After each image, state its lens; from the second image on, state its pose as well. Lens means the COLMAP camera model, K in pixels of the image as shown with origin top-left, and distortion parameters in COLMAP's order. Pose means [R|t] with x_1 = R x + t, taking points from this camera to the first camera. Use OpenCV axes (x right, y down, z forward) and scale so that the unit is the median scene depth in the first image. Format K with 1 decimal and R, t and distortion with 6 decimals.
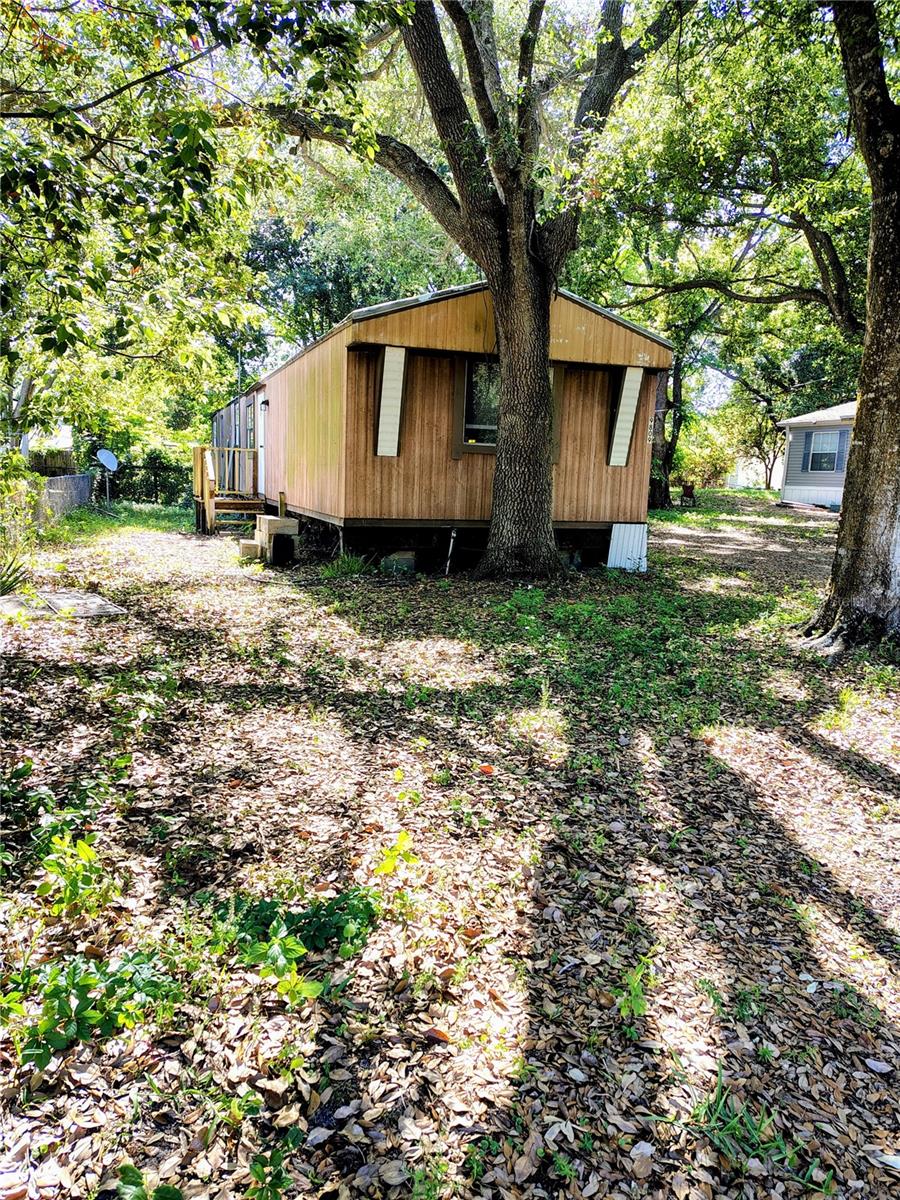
lens RADIAL K [[824.5, 0, 450.3], [0, 824.5, 601.5], [0, 0, 1]] dist [-0.011172, -0.005012]
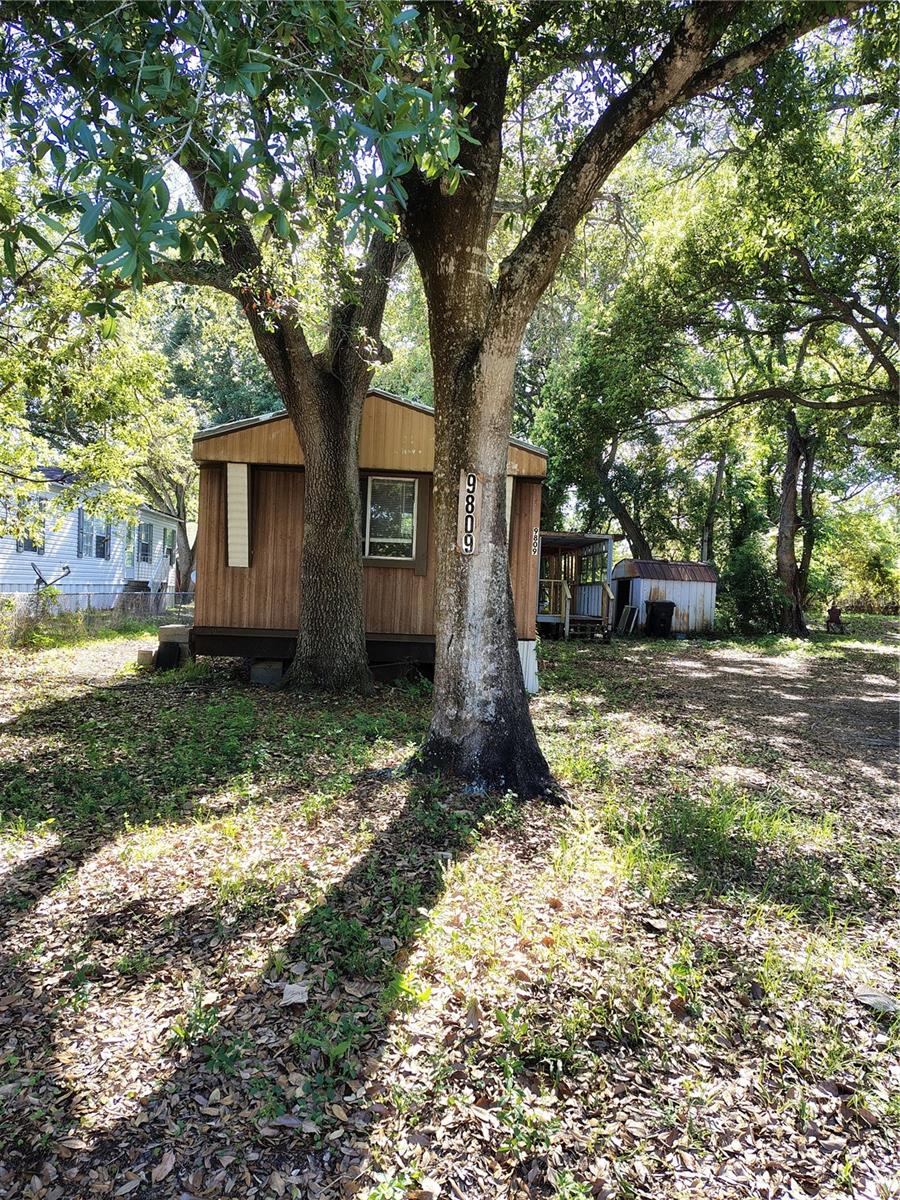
lens RADIAL K [[824.5, 0, 450.1], [0, 824.5, 599.6], [0, 0, 1]] dist [-0.011172, -0.005012]
pose [[0.961702, 0.009195, -0.273944, 0.459684], [-0.050210, 0.988435, -0.143091, -0.002913], [0.269460, 0.151366, 0.951041, 0.103306]]
